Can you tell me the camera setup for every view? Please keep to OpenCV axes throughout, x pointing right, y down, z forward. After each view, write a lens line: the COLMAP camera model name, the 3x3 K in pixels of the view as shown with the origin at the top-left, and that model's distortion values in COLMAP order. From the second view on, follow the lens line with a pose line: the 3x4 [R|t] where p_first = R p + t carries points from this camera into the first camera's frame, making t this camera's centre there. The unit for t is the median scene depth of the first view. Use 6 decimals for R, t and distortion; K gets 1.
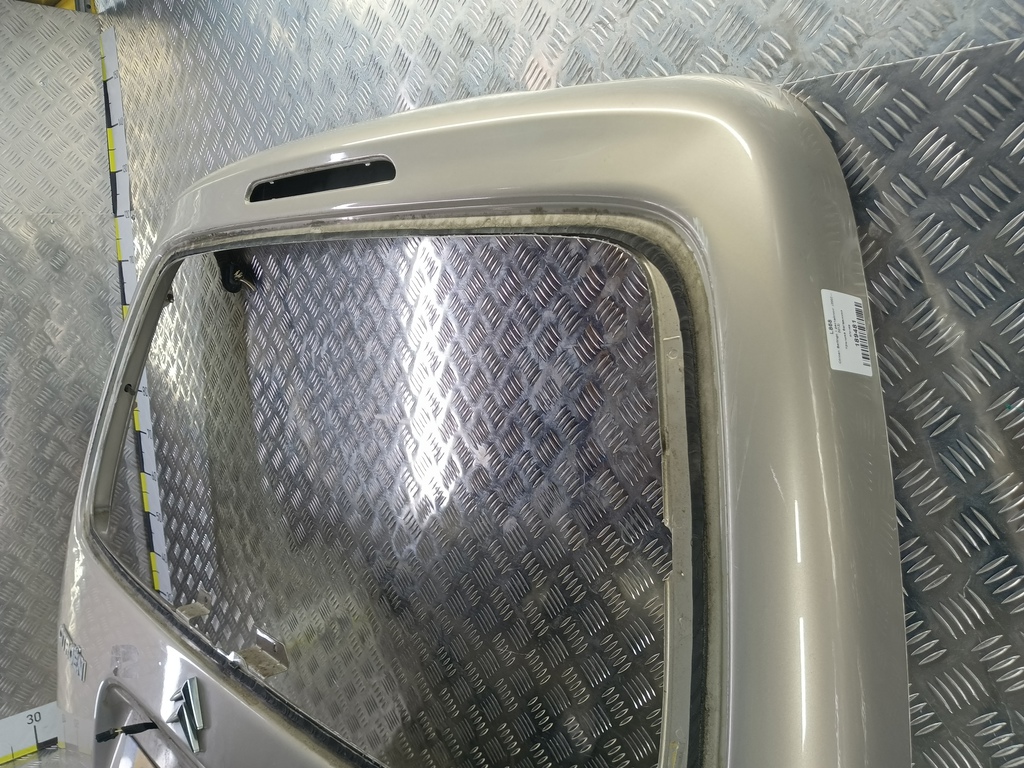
lens RADIAL K [[792.3, 0, 509.3], [0, 792.3, 400.7], [0, 0, 1]] dist [0.072292, -0.110922]
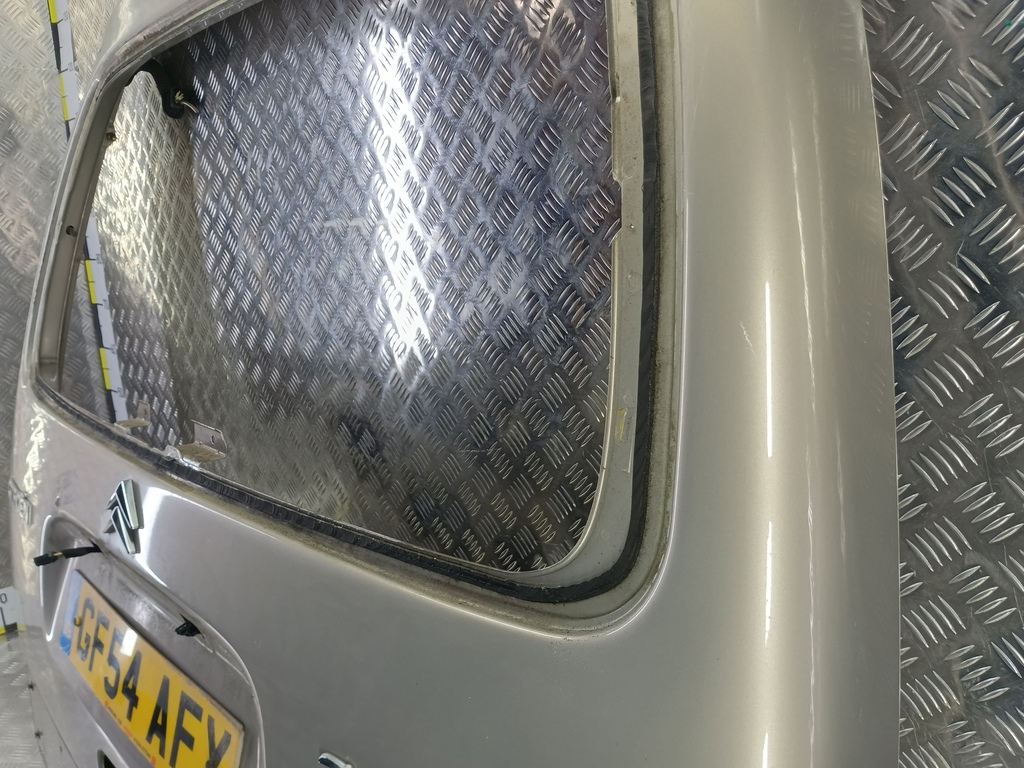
lens RADIAL K [[795.9, 0, 511.3], [0, 795.9, 398.6], [0, 0, 1]] dist [0.114814, -0.226903]
pose [[0.999775, -0.019730, 0.007751, 0.042721], [0.019142, 0.997378, 0.069795, 0.191396], [-0.009107, -0.069631, 0.997531, 0.069427]]
